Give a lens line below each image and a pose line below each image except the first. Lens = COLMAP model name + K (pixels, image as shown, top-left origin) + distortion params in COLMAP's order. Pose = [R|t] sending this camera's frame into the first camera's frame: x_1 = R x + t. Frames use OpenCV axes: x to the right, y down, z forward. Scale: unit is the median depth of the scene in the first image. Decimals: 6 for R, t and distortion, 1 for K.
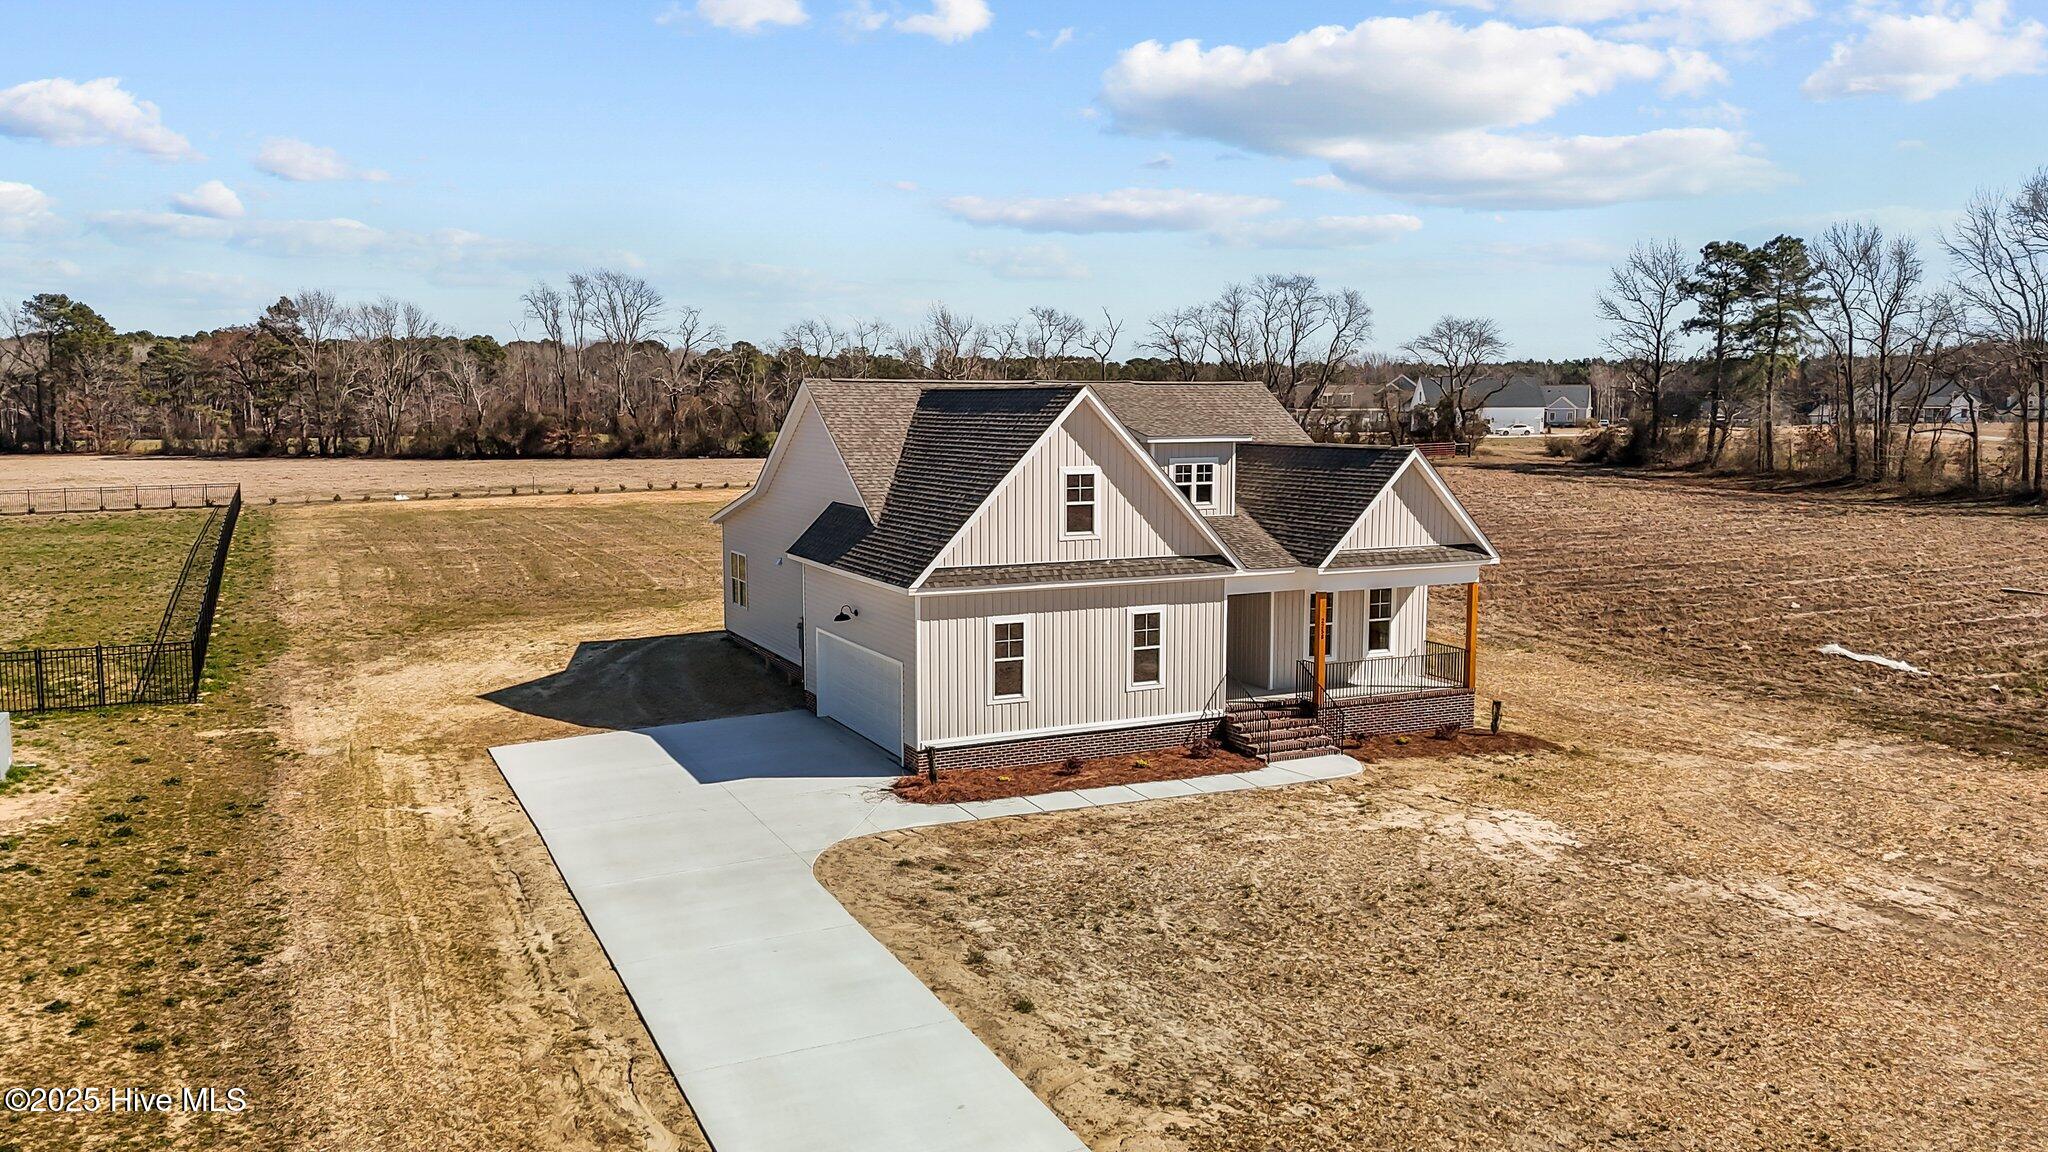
lens RADIAL K [[1503.6, 0, 1023.4], [0, 1503.6, 557.3], [0, 0, 1]] dist [0.055644, -0.046079]
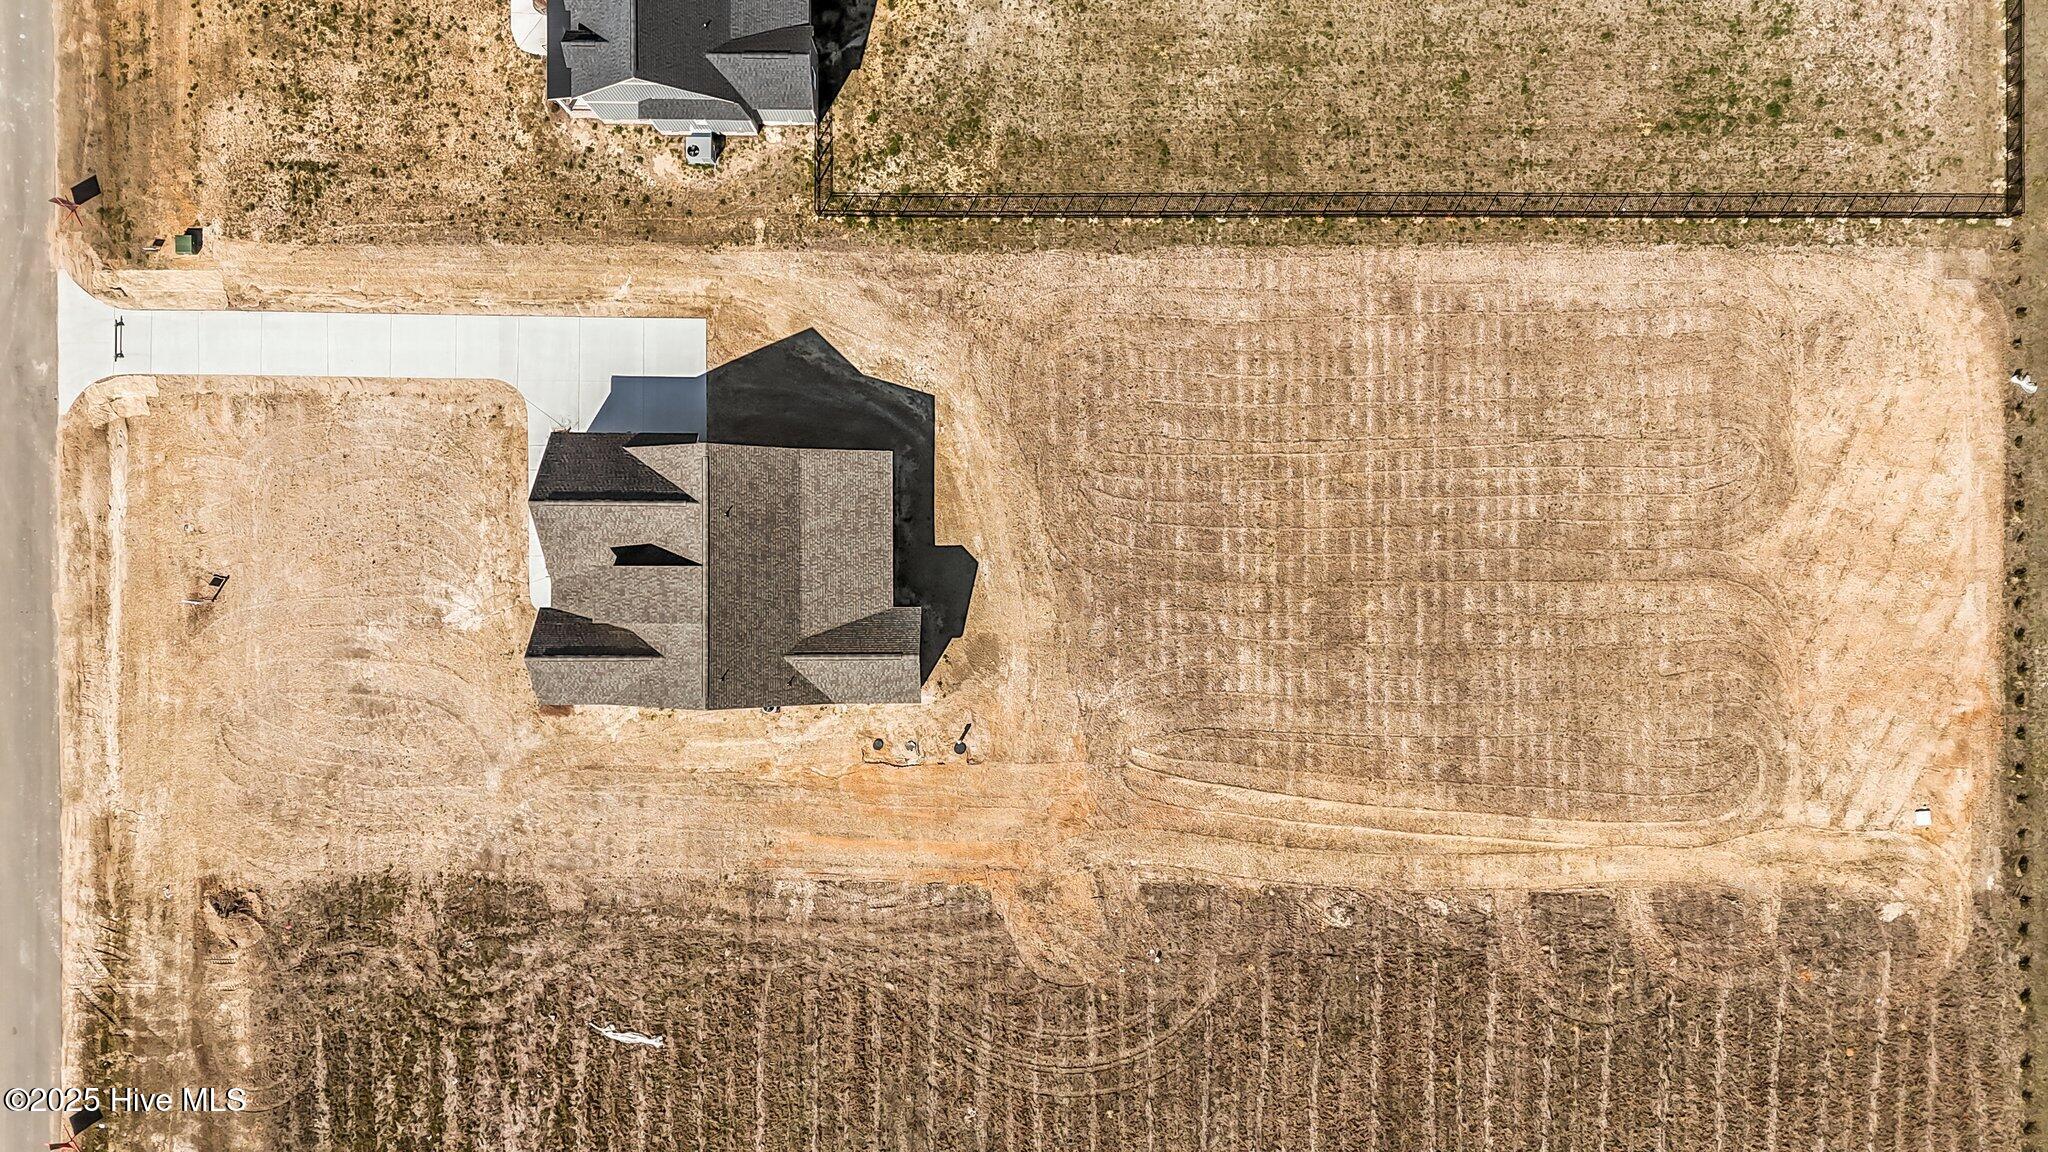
lens RADIAL K [[1503.6, 0, 1025.4], [0, 1503.6, 577.1], [0, 0, 1]] dist [0.055644, -0.046079]
pose [[-0.448181, 0.893879, -0.010714, -0.054592], [-0.117829, -0.047188, 0.991912, -0.778126], [0.886144, 0.445818, 0.126473, 0.418293]]
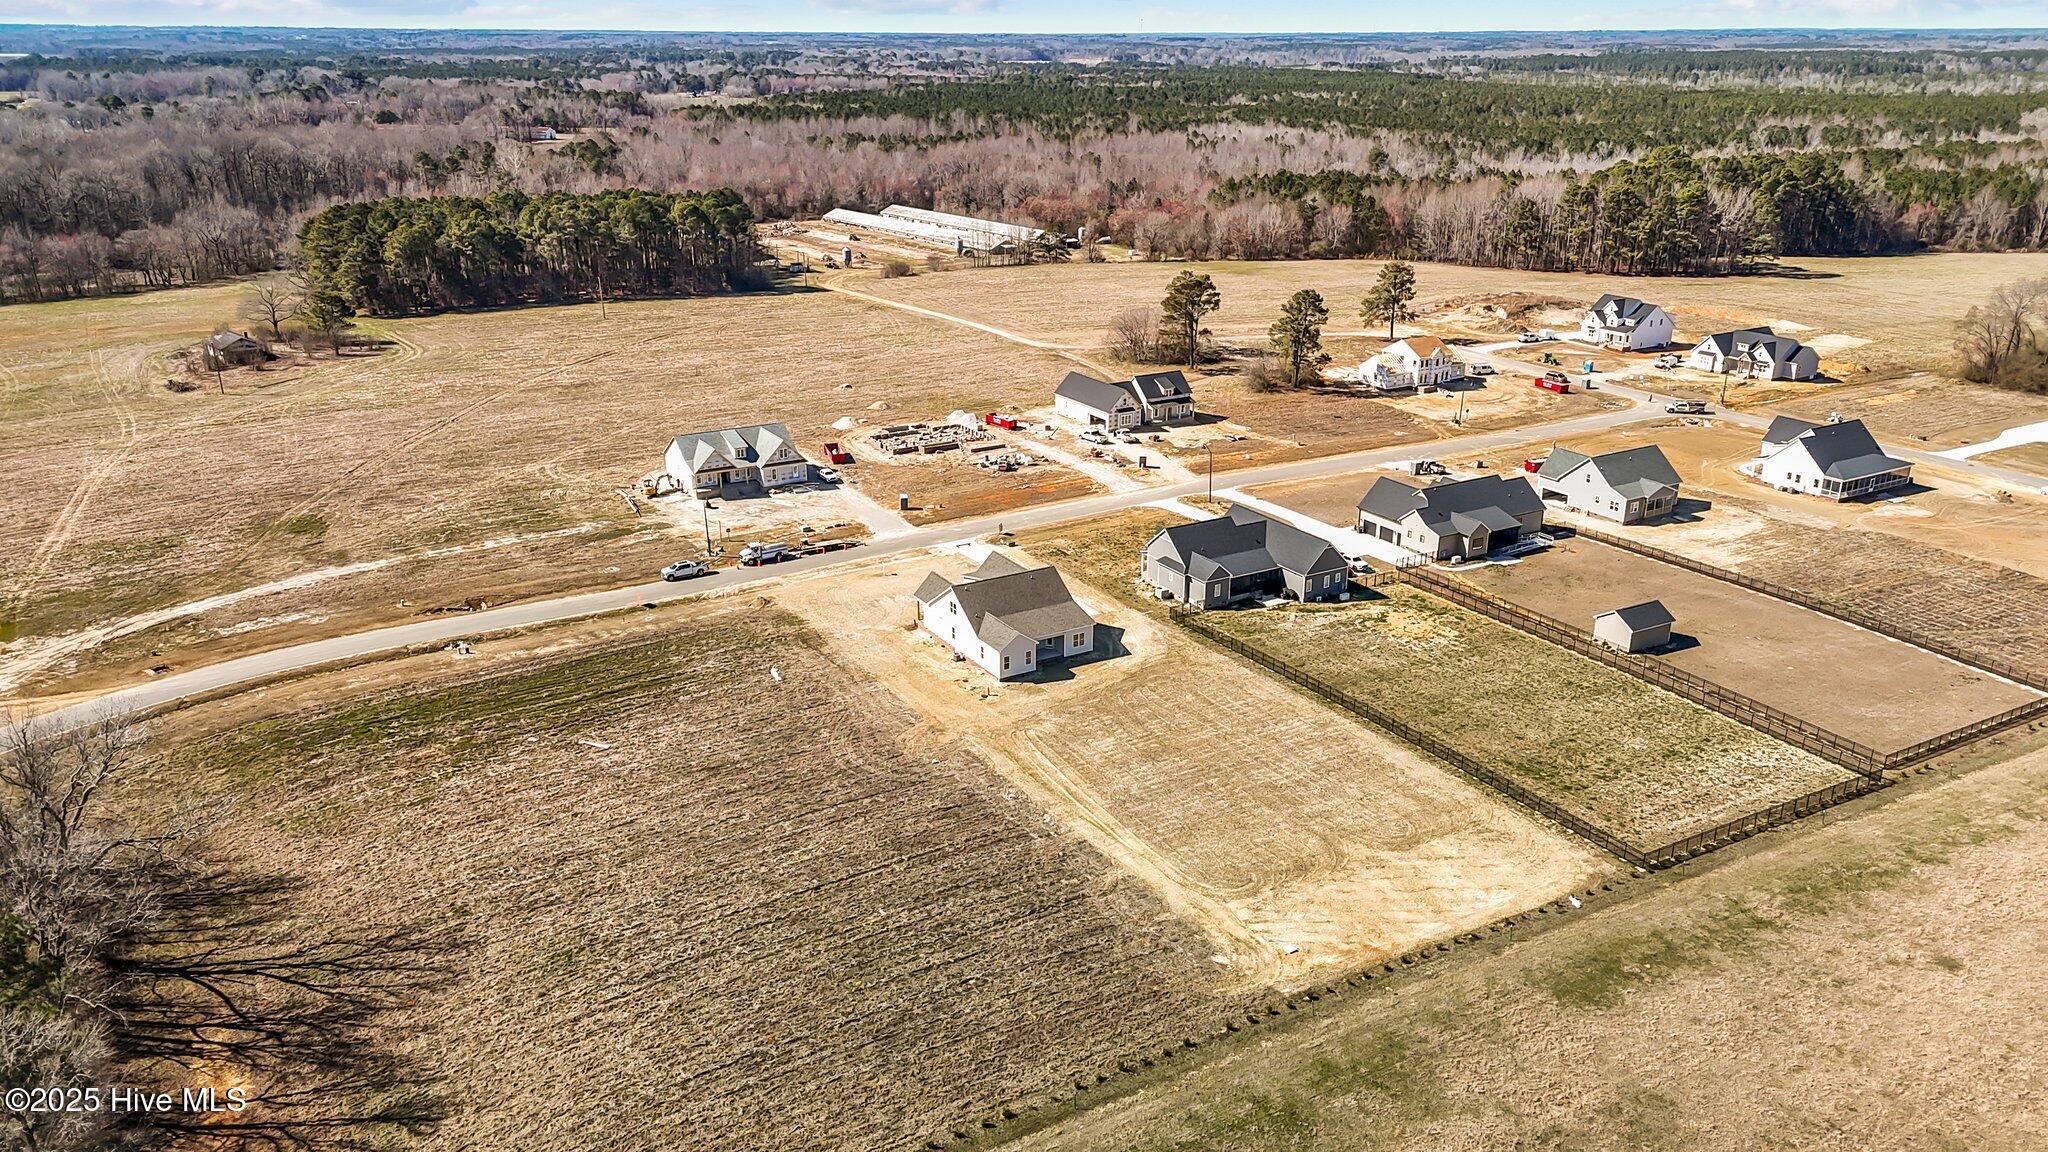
lens RADIAL K [[1503.6, 0, 1019.4], [0, 1503.6, 573.8], [0, 0, 1]] dist [0.055644, -0.046079]
pose [[-0.997696, 0.023474, -0.063647, 0.091560], [-0.006818, 0.898777, 0.438352, -0.752412], [0.067495, 0.437776, -0.896547, 1.819687]]
